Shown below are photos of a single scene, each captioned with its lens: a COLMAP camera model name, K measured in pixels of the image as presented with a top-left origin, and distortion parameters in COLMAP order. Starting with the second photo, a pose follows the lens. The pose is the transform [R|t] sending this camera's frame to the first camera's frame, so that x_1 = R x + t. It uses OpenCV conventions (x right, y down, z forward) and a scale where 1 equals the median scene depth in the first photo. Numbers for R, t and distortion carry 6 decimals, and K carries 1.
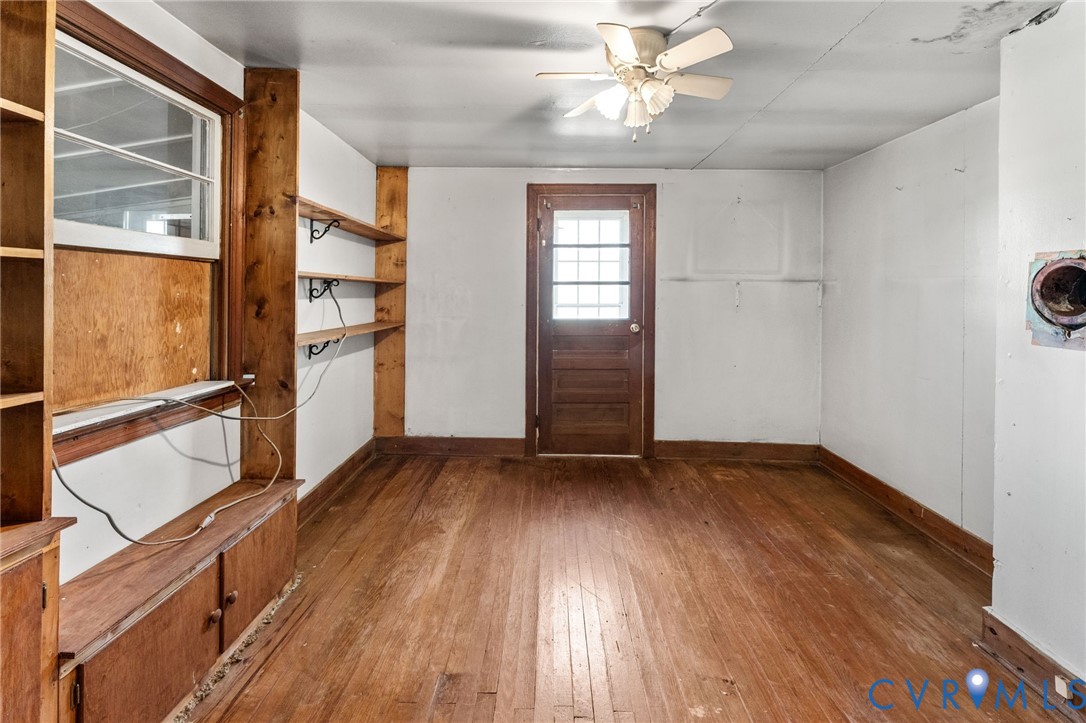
lens RADIAL K [[456.6, 0, 542.5], [0, 456.6, 303.9], [0, 0, 1]] dist [-0.000226, -0.000312]
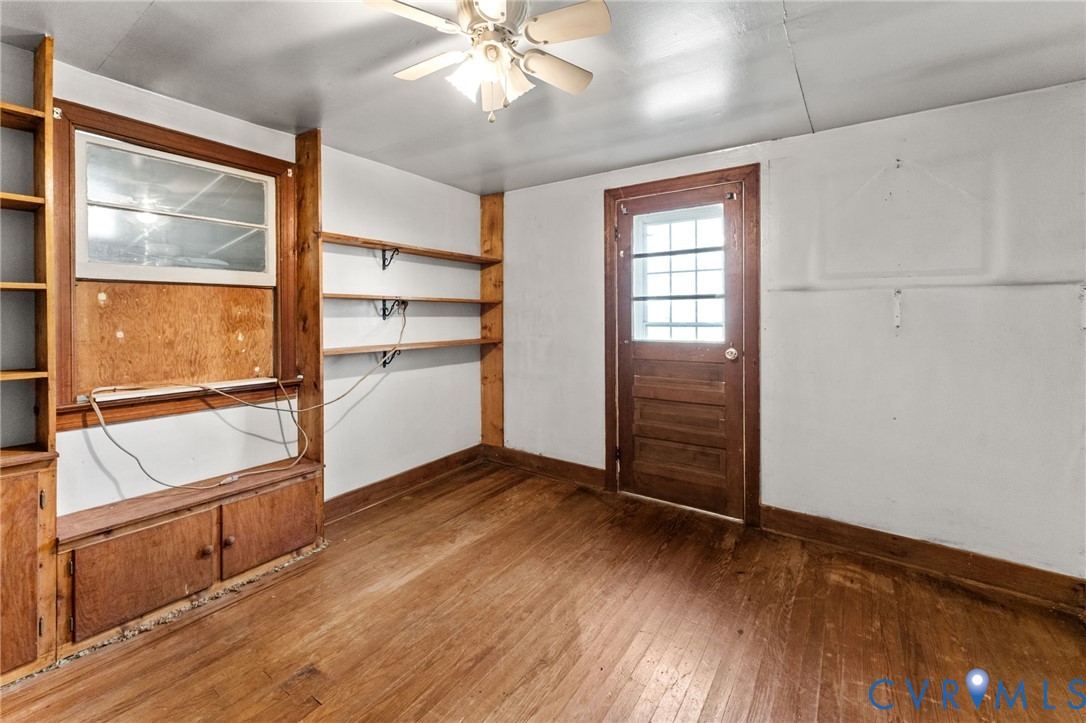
lens RADIAL K [[450.2, 0, 544.2], [0, 450.2, 325.0], [0, 0, 1]] dist [0.001153, -0.000051]
pose [[0.833929, 0.005970, -0.551839, 0.372516], [-0.005794, 0.999981, 0.002062, 0.004279], [0.551841, 0.001478, 0.833948, 0.192463]]
